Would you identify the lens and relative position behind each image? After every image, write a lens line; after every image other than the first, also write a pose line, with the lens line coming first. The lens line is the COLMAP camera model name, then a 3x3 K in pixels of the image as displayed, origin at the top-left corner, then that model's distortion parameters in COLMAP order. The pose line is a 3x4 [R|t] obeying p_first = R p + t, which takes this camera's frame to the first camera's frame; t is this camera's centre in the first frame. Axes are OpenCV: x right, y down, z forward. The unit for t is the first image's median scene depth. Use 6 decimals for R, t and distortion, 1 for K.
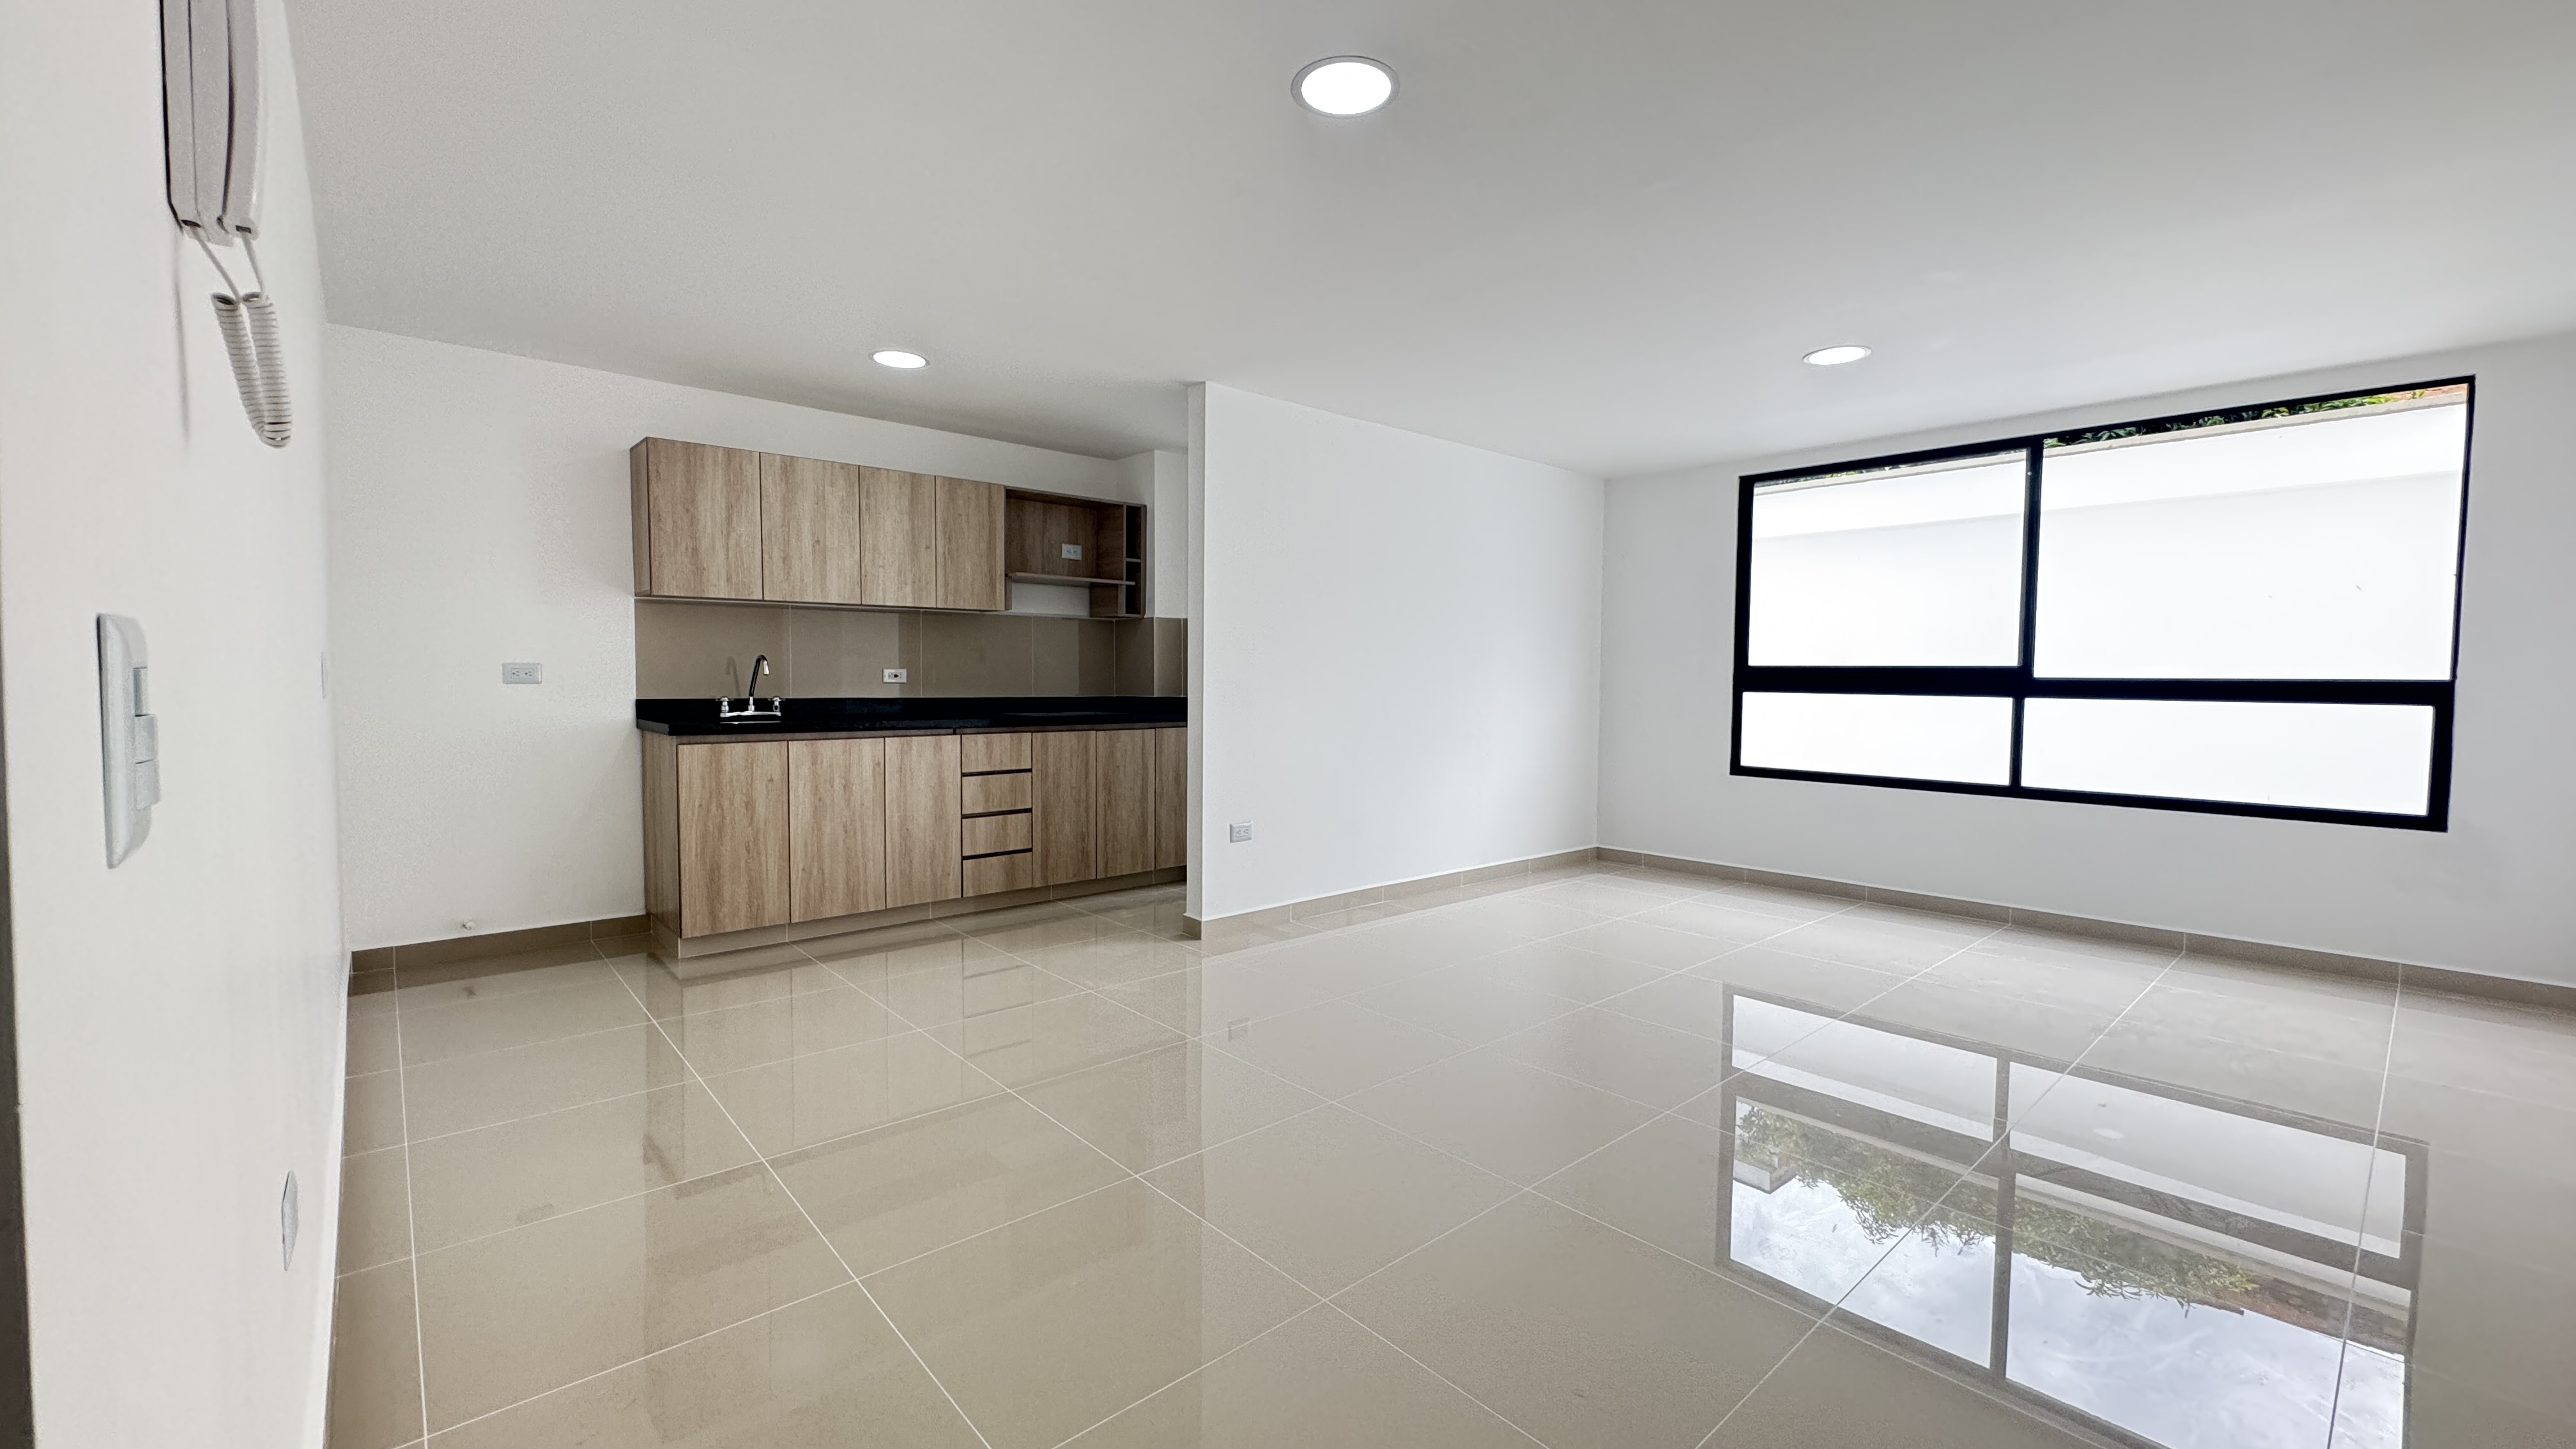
lens RADIAL K [[1022.7, 0, 1281.2], [0, 1022.7, 726.7], [0, 0, 1]] dist [-0.000109, -0.000417]
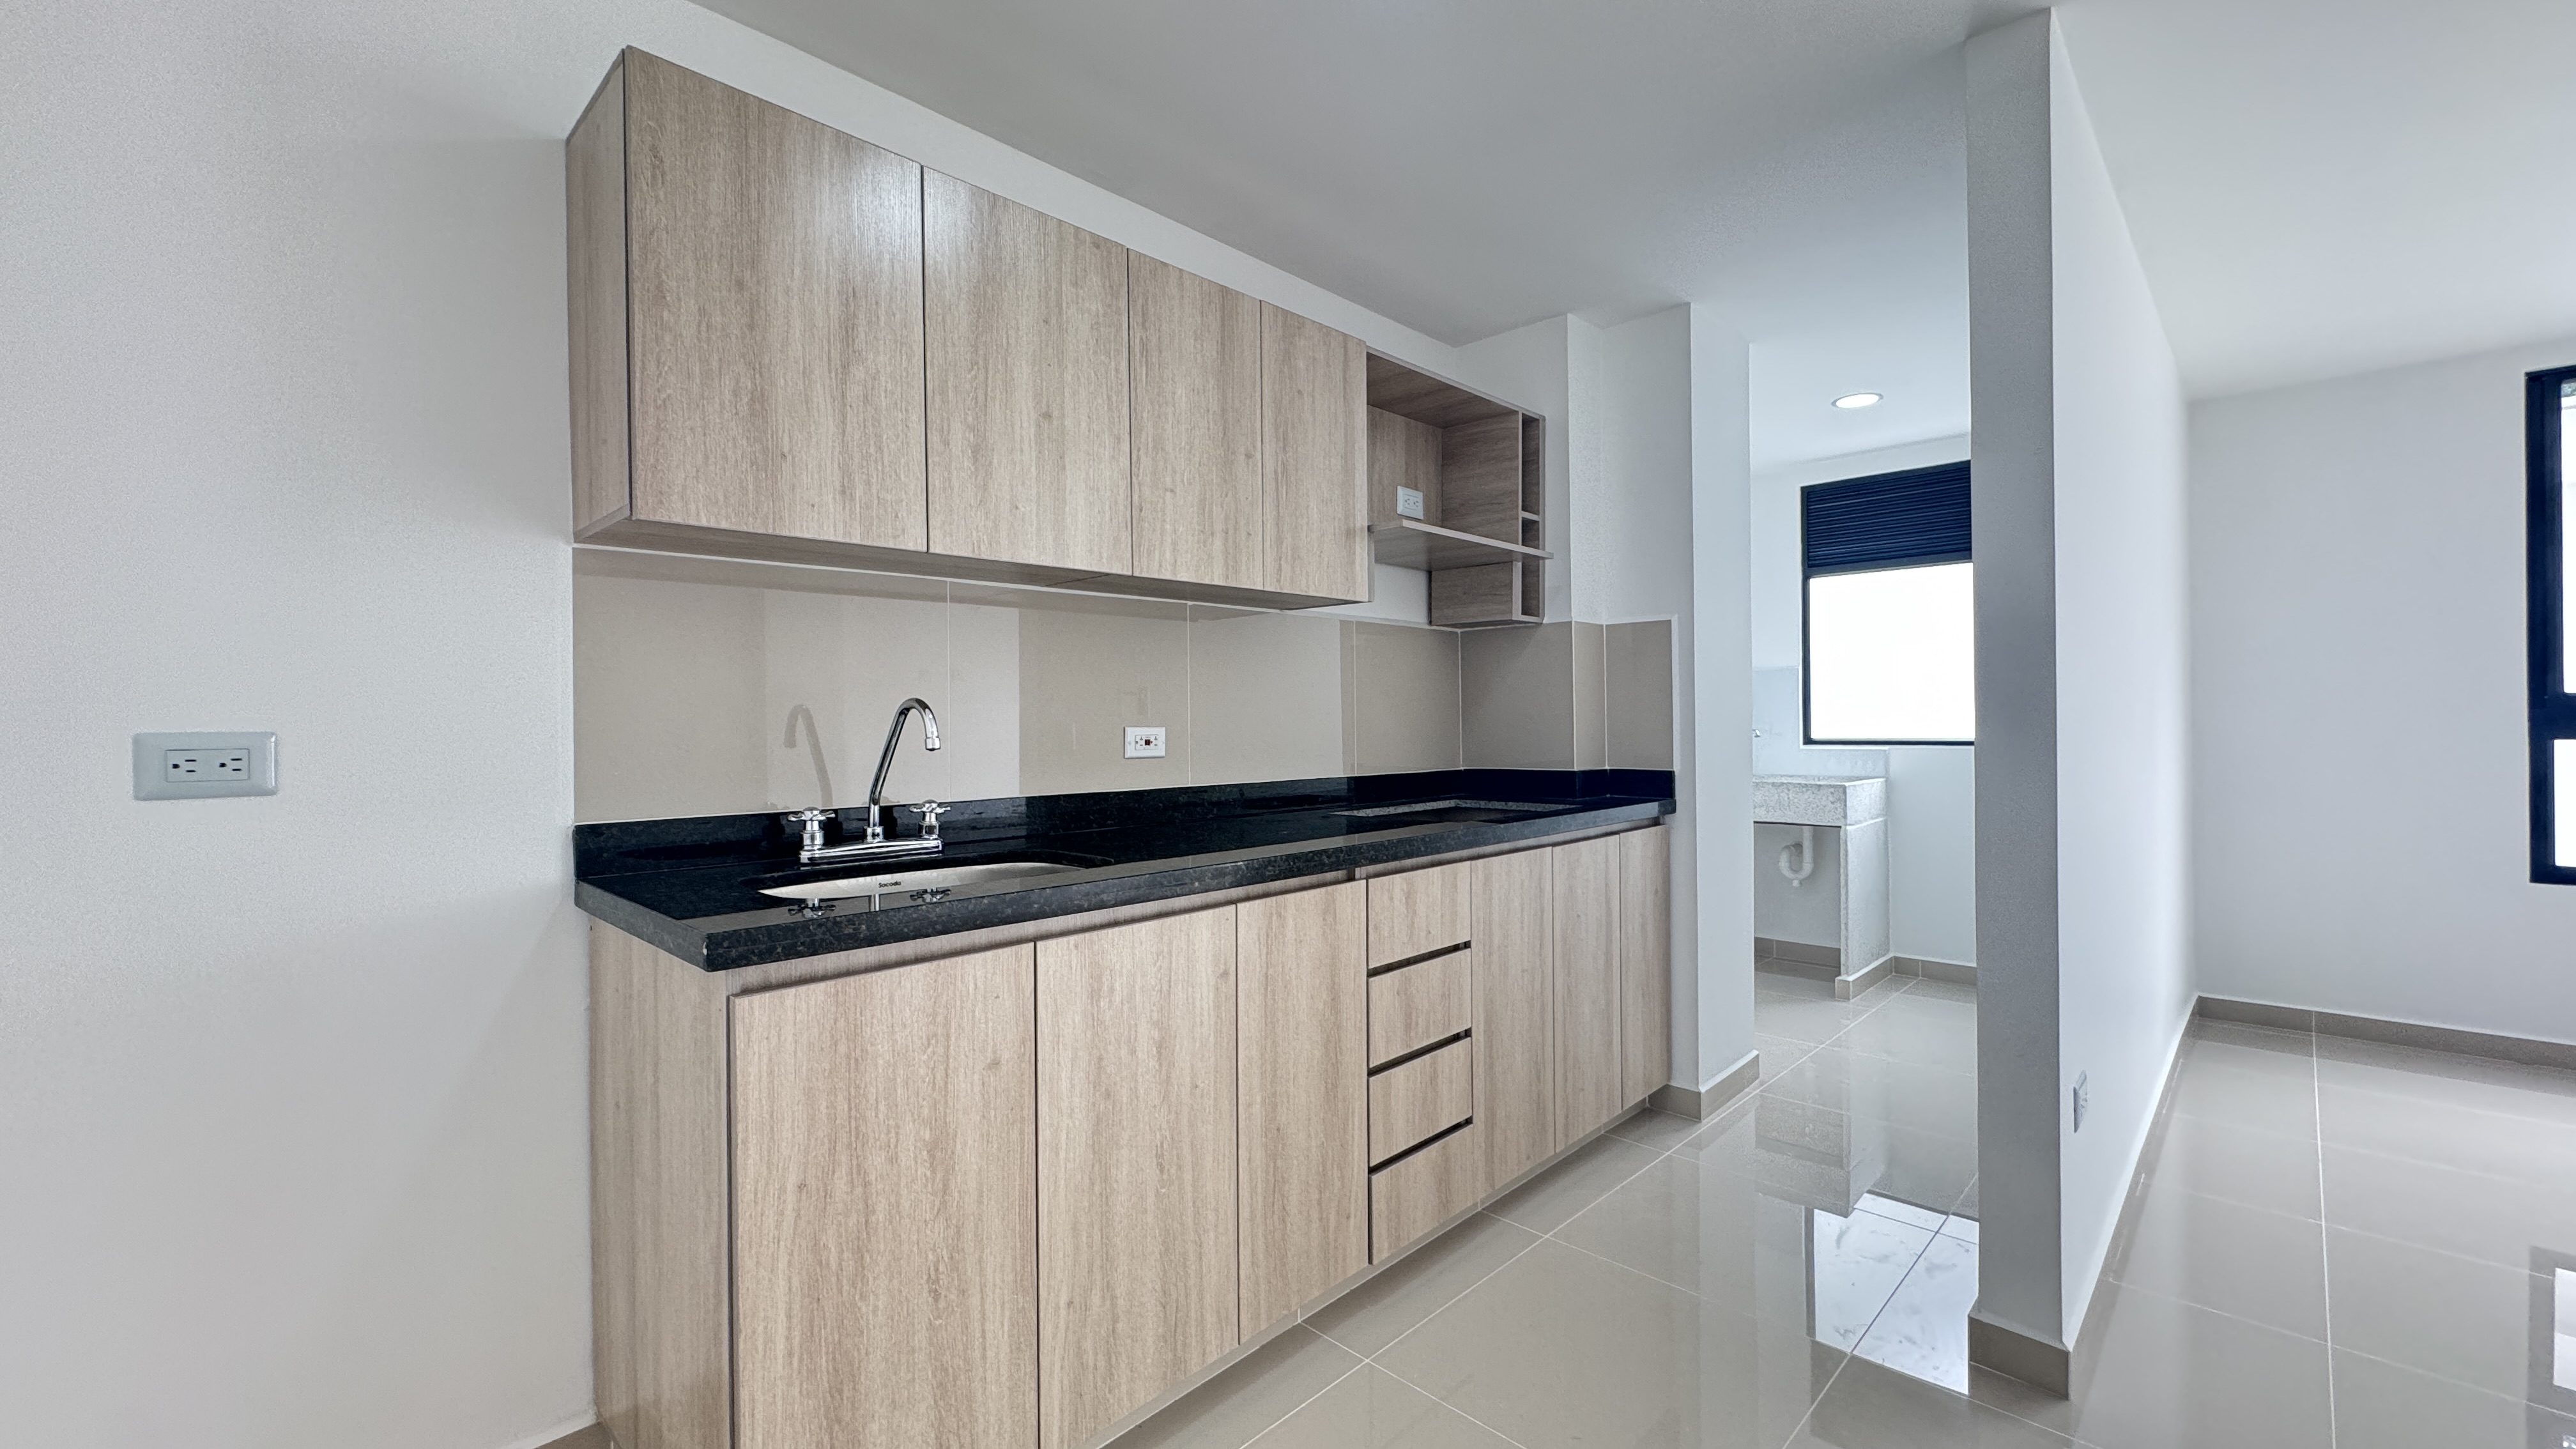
lens RADIAL K [[1022.7, 0, 1283.1], [0, 1022.7, 726.0], [0, 0, 1]] dist [-0.000109, -0.000417]
pose [[0.997300, -0.018213, 0.071143, -0.391910], [0.021567, 0.998678, -0.046662, -0.038201], [-0.070199, 0.048071, 0.996374, 0.599278]]
